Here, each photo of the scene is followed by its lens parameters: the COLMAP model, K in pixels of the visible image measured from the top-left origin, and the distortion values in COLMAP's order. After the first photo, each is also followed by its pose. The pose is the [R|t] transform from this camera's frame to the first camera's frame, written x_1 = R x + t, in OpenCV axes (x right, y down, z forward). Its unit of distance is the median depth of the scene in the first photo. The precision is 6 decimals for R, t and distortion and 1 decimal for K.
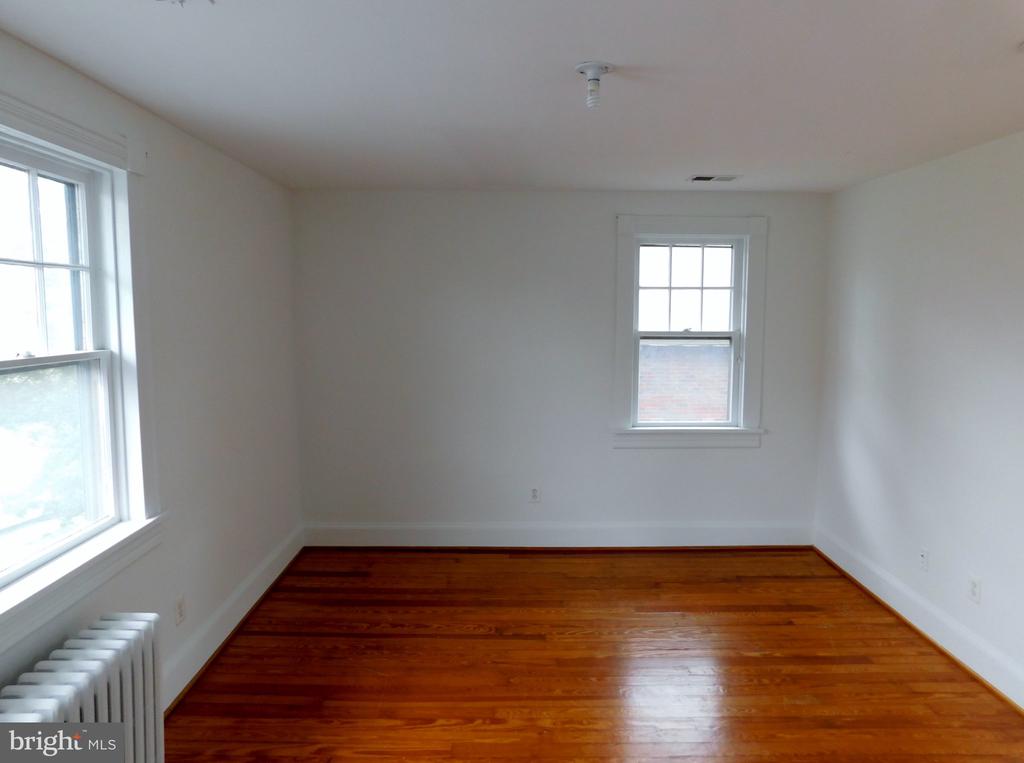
lens RADIAL K [[678.8, 0, 512.0], [0, 678.8, 381.5], [0, 0, 1]] dist [-0.046522, 0.002730]
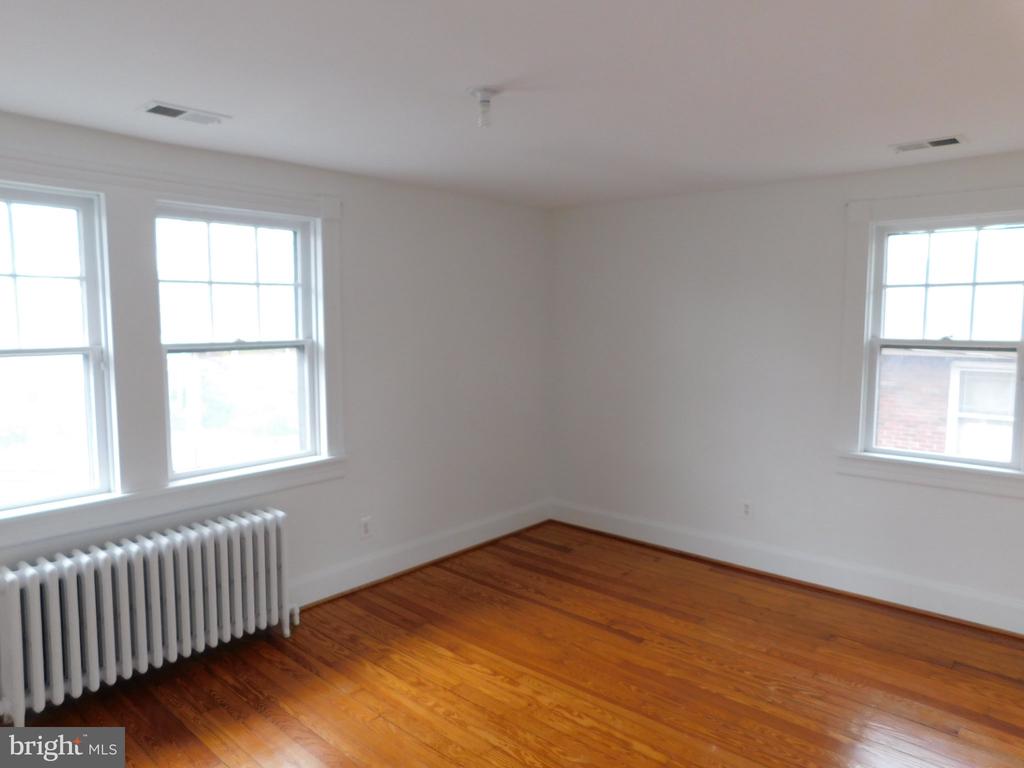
lens RADIAL K [[672.3, 0, 516.5], [0, 672.3, 379.0], [0, 0, 1]] dist [-0.076778, 0.058758]
pose [[0.749135, 0.059684, -0.659723, 0.483004], [-0.067568, 0.997623, 0.013527, -0.006045], [0.658962, 0.034442, 0.751387, 0.118356]]
